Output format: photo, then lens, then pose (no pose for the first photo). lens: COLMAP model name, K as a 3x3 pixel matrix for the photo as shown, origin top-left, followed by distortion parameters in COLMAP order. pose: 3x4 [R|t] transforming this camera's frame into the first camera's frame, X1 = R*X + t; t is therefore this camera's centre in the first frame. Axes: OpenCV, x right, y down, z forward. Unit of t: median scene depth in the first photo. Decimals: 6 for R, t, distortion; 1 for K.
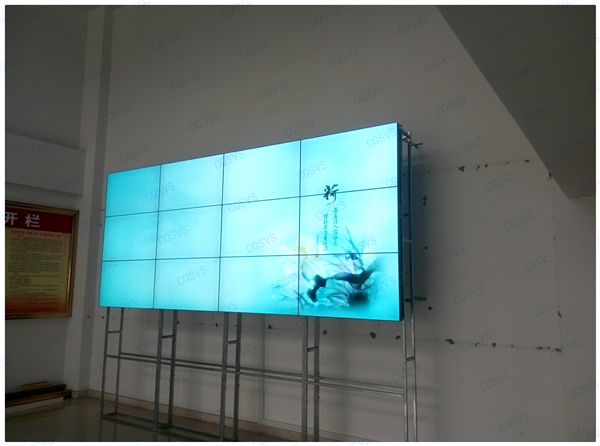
lens RADIAL K [[488.8, 0, 300.0], [0, 488.8, 223.0], [0, 0, 1]] dist [0.112359, -0.213621]
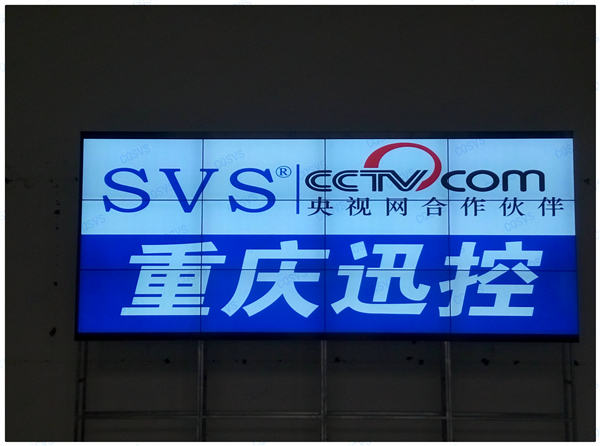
lens RADIAL K [[853.8, 0, 300.0], [0, 853.8, 223.0], [0, 0, 1]] dist [0.099726, -0.083086]
pose [[0.848926, 0.039856, 0.527006, -0.828560], [-0.059297, 0.998039, 0.020039, -0.024602], [-0.525174, -0.048262, 0.849625, -0.094081]]
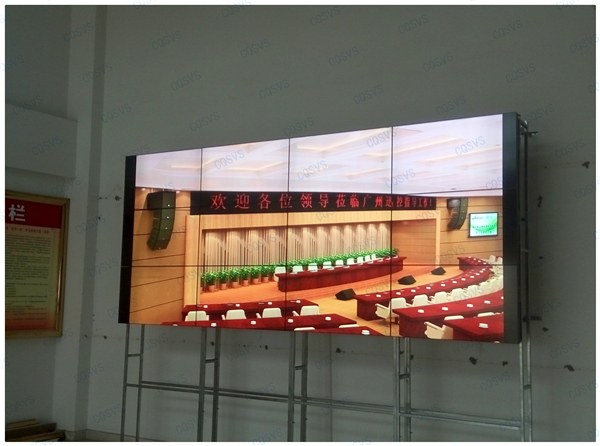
lens RADIAL K [[737.8, 0, 300.0], [0, 737.8, 223.0], [0, 0, 1]] dist [0.084424, -0.063931]
pose [[0.999714, 0.009846, 0.021802, -0.154911], [-0.010517, 0.999468, 0.030864, -0.036761], [-0.021486, -0.031085, 0.999286, -0.218700]]
